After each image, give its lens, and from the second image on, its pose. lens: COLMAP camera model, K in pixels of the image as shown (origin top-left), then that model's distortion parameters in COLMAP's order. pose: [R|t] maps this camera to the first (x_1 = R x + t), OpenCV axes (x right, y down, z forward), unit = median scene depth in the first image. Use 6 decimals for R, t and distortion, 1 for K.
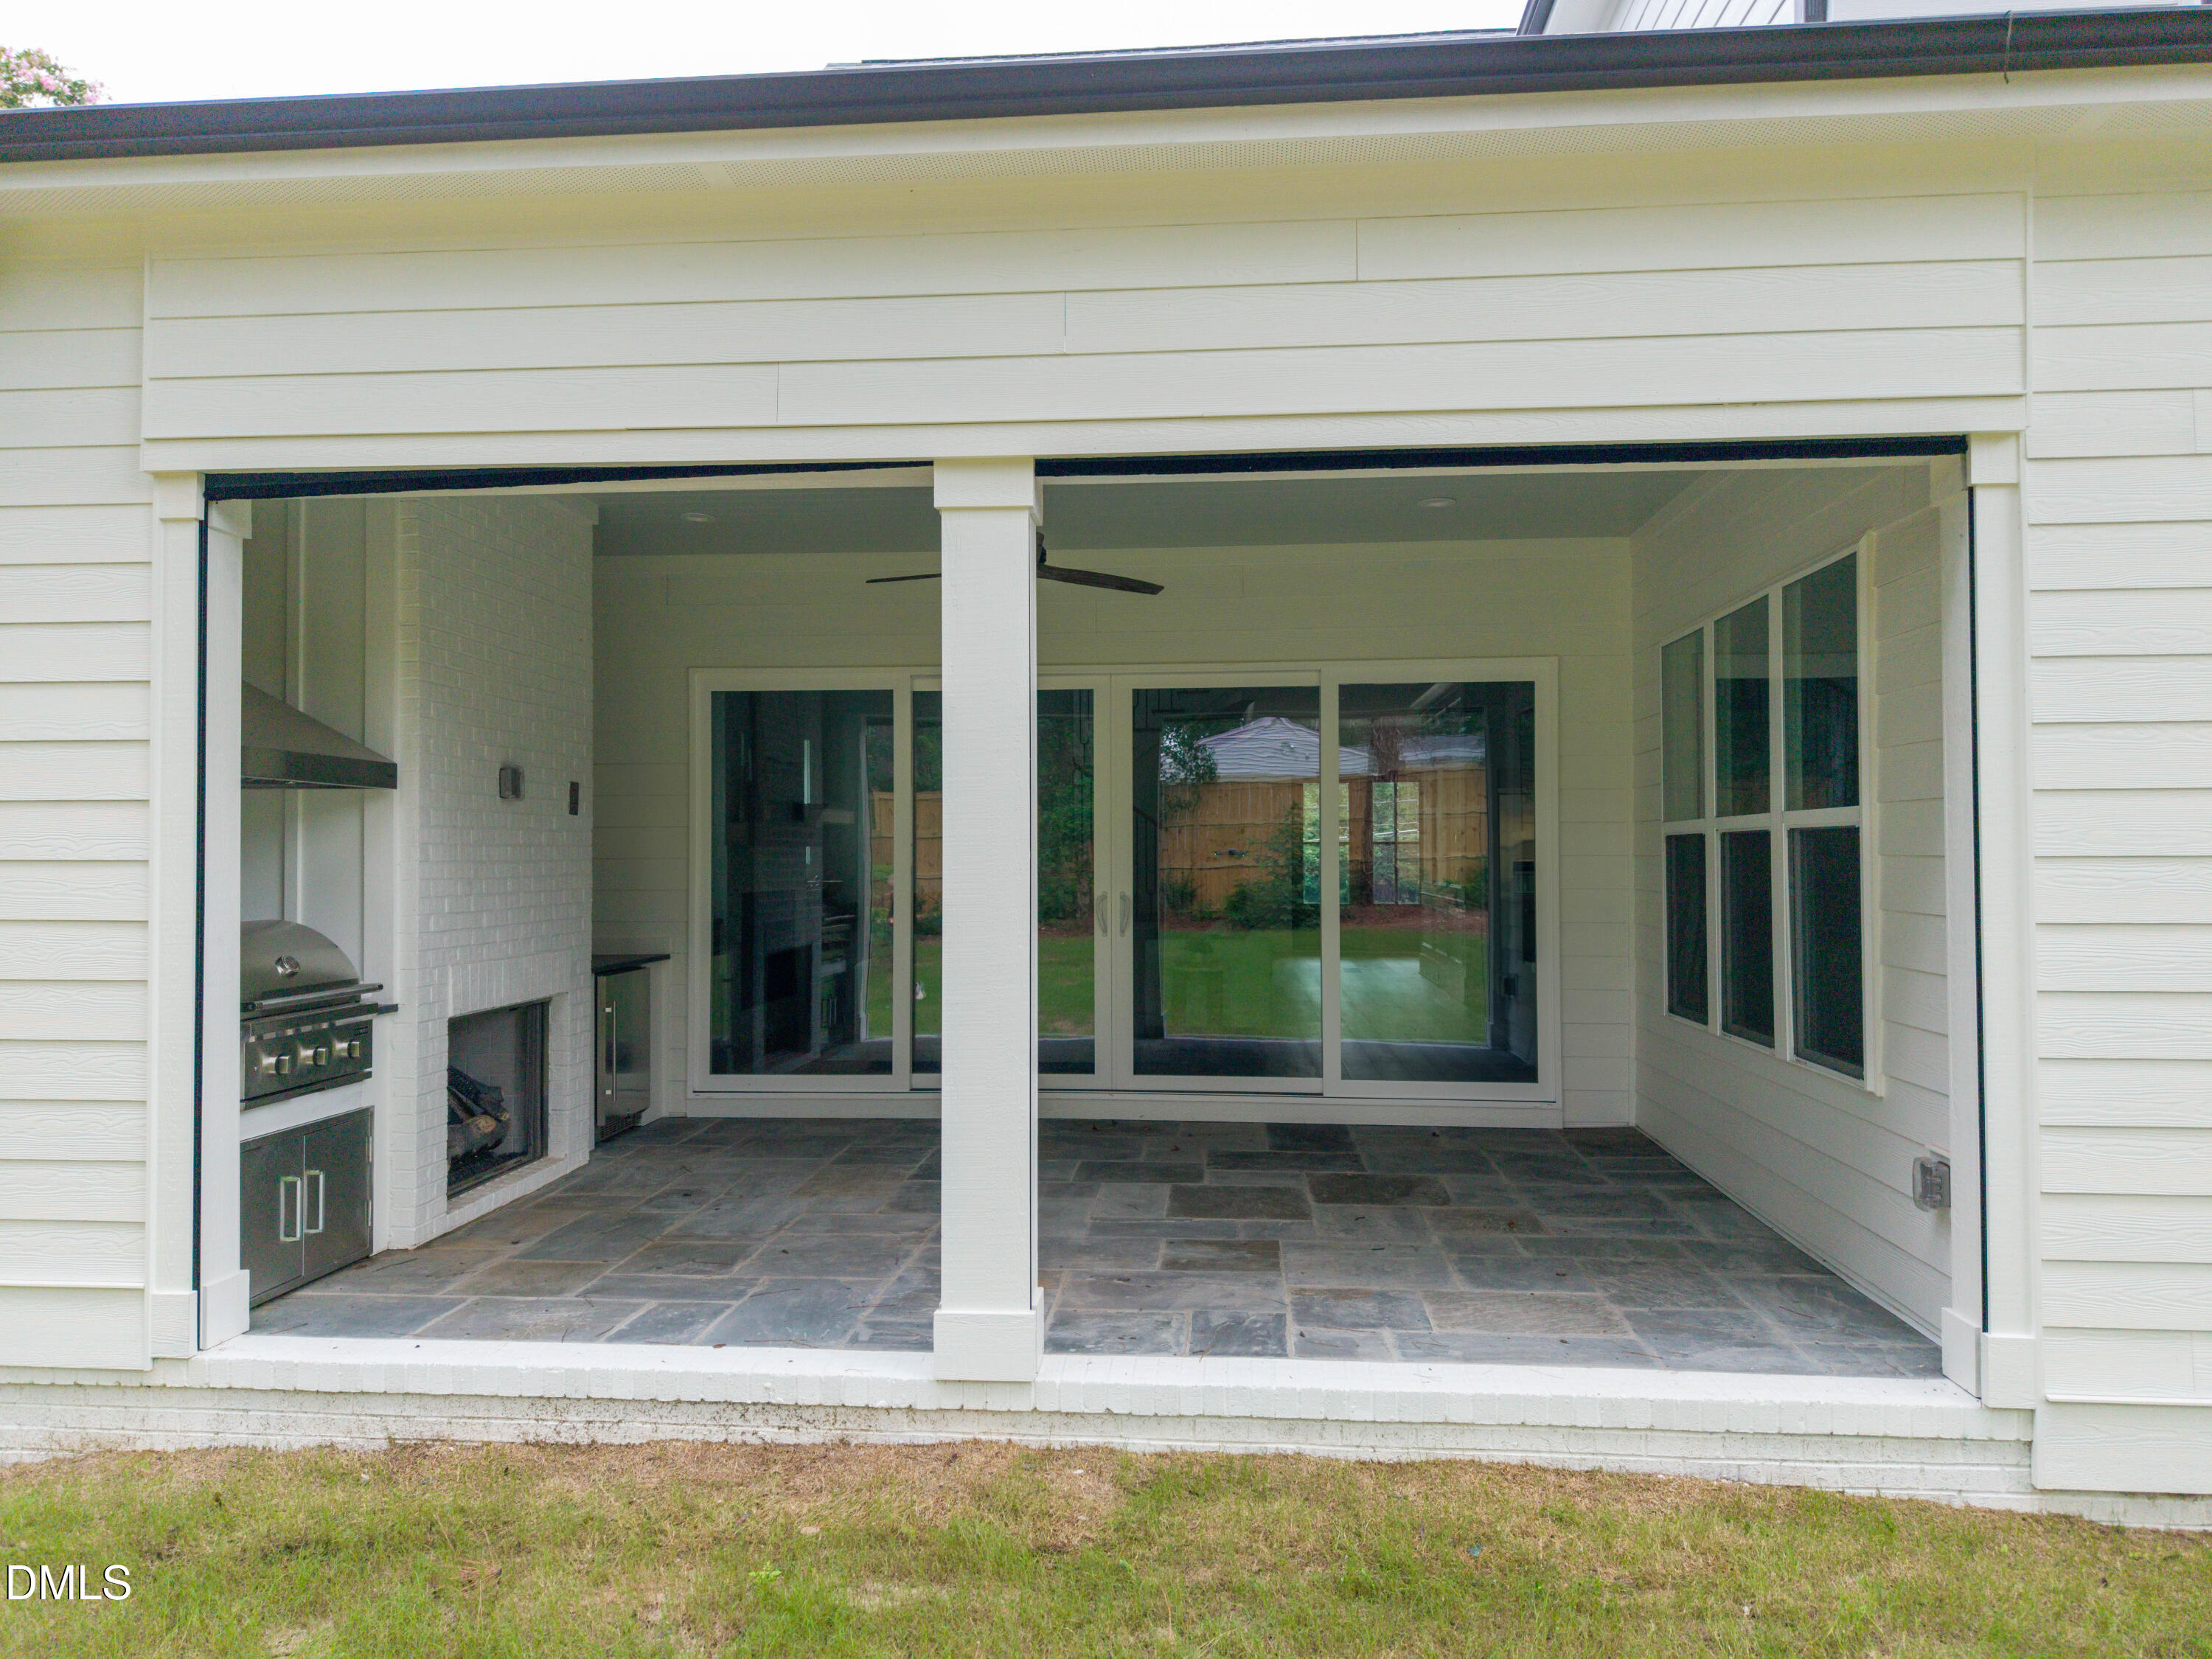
lens RADIAL K [[1503.5, 0, 1104.6], [0, 1503.5, 831.4], [0, 0, 1]] dist [0.007487, 0.005033]
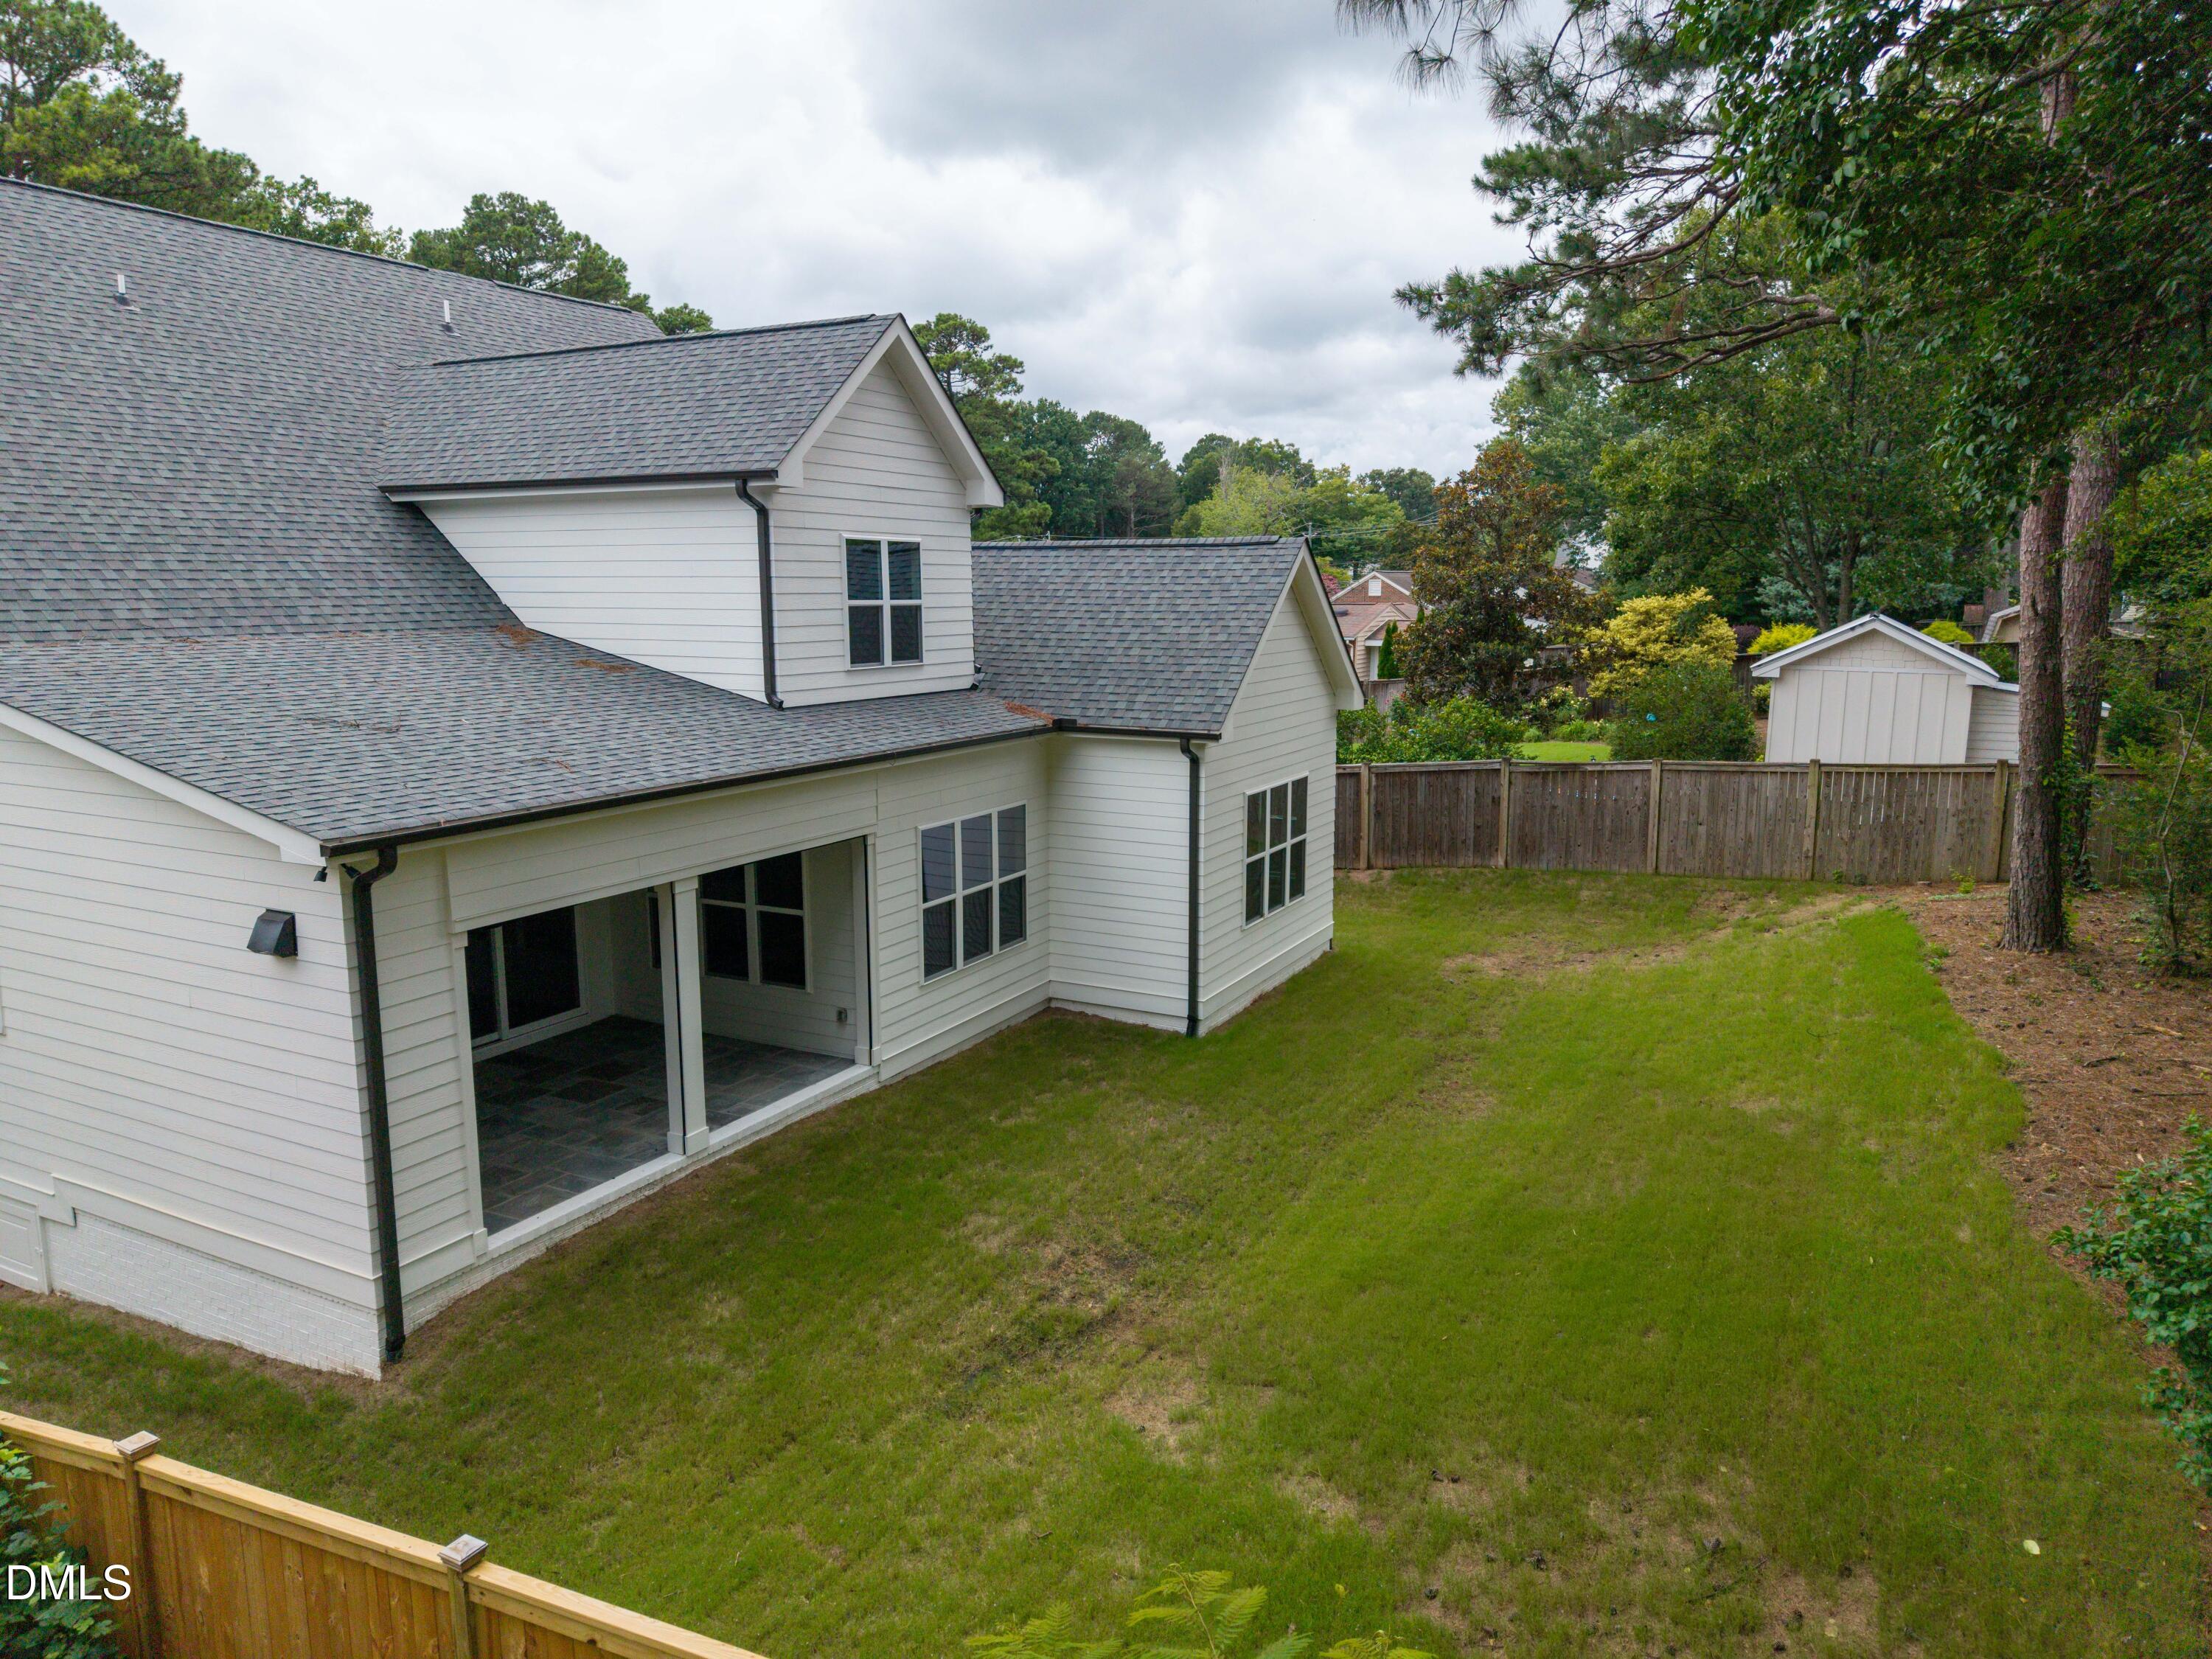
lens RADIAL K [[1503.5, 0, 1105.2], [0, 1503.5, 829.9], [0, 0, 1]] dist [0.007487, 0.005033]
pose [[0.385718, -0.151797, 0.910043, -2.545638], [-0.010908, 0.985553, 0.169015, -0.865702], [-0.922552, -0.075119, 0.378490, -0.981228]]
